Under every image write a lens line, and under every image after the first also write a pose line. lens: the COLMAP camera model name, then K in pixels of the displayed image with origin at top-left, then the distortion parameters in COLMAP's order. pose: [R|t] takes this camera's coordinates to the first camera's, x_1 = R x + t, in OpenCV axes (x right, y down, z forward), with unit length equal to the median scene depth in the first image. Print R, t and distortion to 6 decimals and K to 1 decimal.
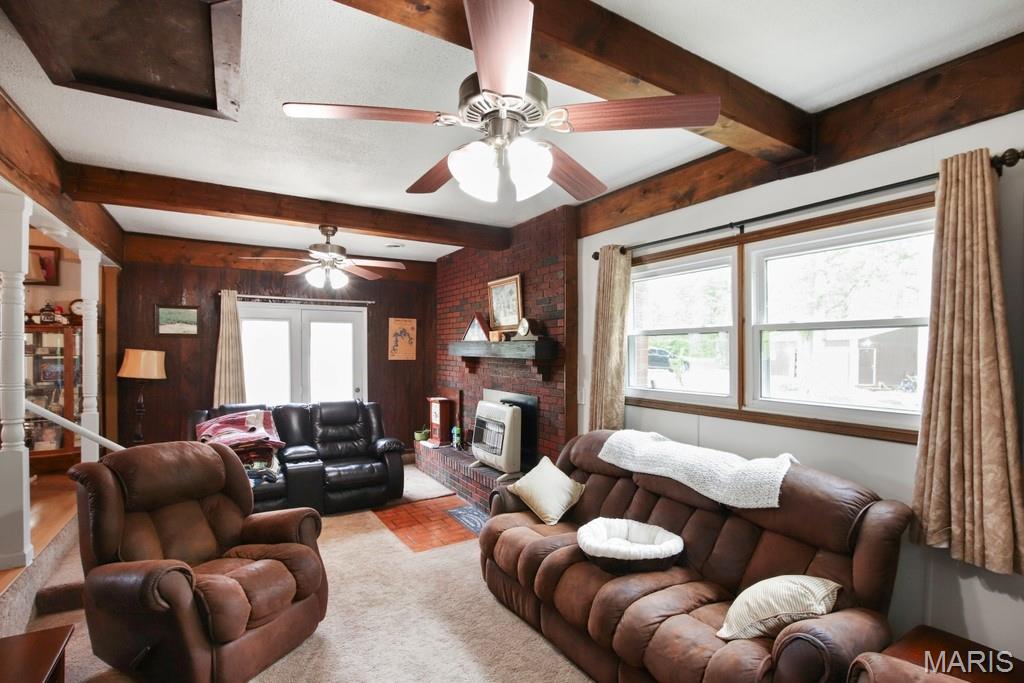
lens RADIAL K [[480.2, 0, 512.8], [0, 480.2, 344.4], [0, 0, 1]] dist [-0.032652, 0.002560]
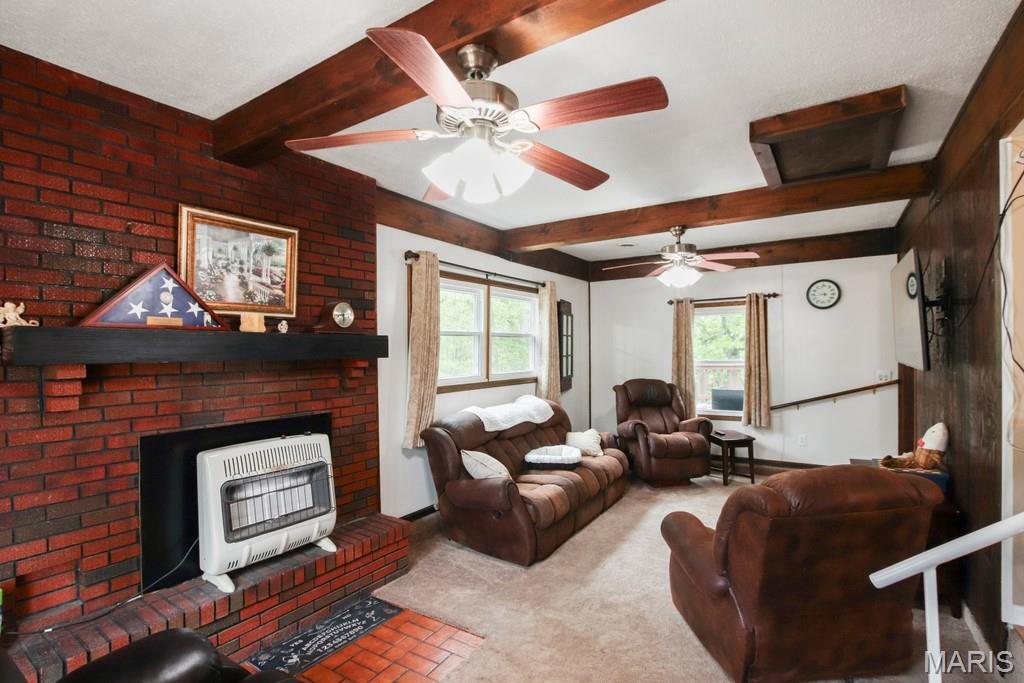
lens RADIAL K [[480.2, 0, 515.9], [0, 480.2, 351.4], [0, 0, 1]] dist [-0.032652, 0.002560]
pose [[-0.438201, 0.000759, 0.898877, -1.099235], [0.004246, 0.999990, 0.001226, 0.026626], [-0.898867, 0.004354, -0.438200, 1.637088]]
